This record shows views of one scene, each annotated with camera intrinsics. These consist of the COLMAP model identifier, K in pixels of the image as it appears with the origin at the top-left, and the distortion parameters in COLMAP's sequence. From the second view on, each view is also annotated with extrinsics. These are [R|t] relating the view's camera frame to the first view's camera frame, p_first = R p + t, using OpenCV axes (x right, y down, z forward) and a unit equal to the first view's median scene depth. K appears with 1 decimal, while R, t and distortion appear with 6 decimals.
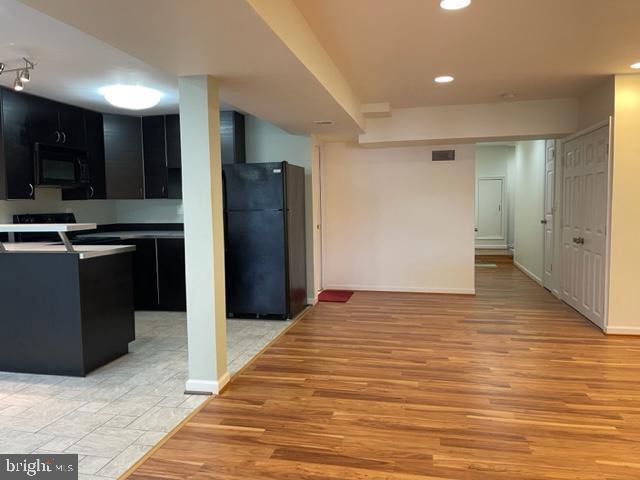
lens RADIAL K [[481.8, 0, 314.8], [0, 481.8, 240.2], [0, 0, 1]] dist [0.060927, -0.079484]
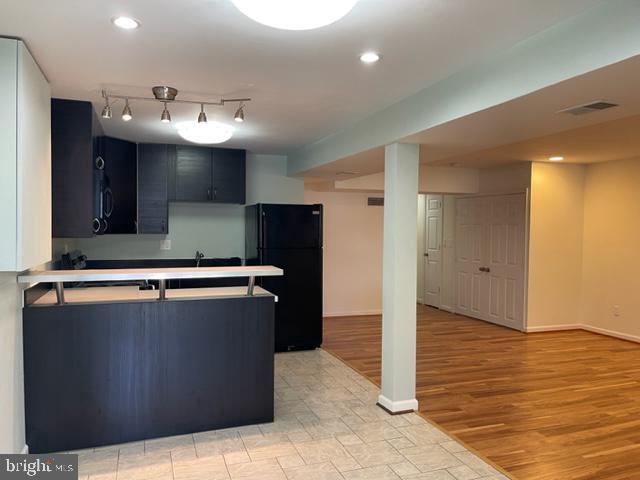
lens RADIAL K [[481.8, 0, 316.6], [0, 481.8, 243.2], [0, 0, 1]] dist [0.060927, -0.079484]
pose [[0.838473, 0.008395, 0.544879, -0.950666], [0.016874, 0.999002, -0.041359, -0.038949], [-0.544682, 0.043873, 0.837494, 0.113895]]
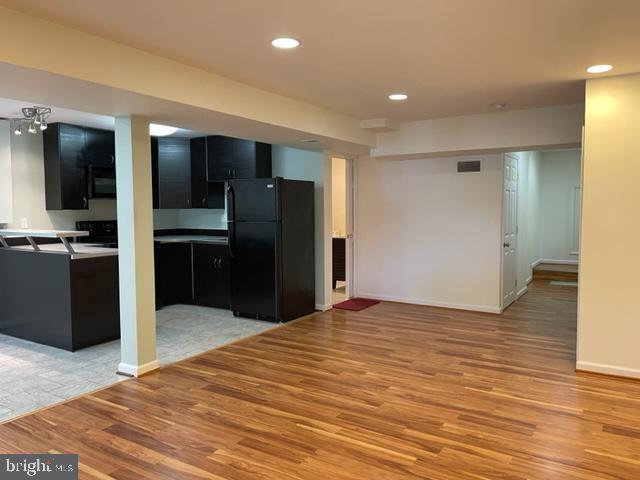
lens RADIAL K [[481.8, 0, 323.9], [0, 481.8, 235.8], [0, 0, 1]] dist [0.060927, -0.079484]
pose [[0.945077, 0.031040, -0.325371, 0.560326], [-0.035383, 0.999346, -0.007437, -0.036813], [0.324927, 0.018542, 0.945557, 0.002427]]
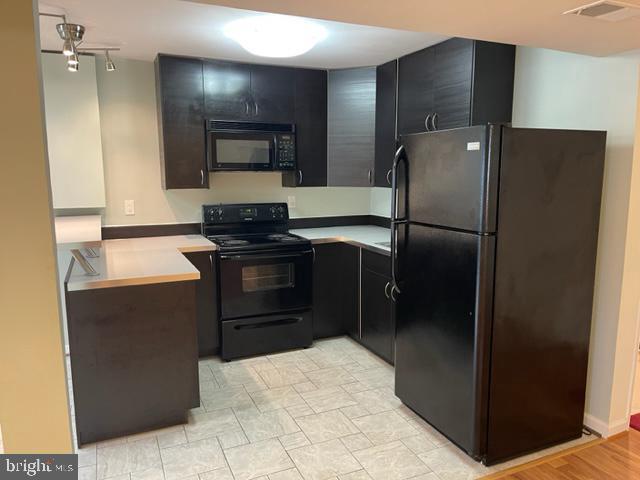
lens RADIAL K [[481.8, 0, 328.1], [0, 481.8, 243.3], [0, 0, 1]] dist [0.060927, -0.079484]
pose [[0.613262, 0.136082, -0.778069, 0.284350], [-0.070133, 0.990538, 0.117964, -0.137166], [0.786760, -0.017775, 0.617003, 0.860999]]
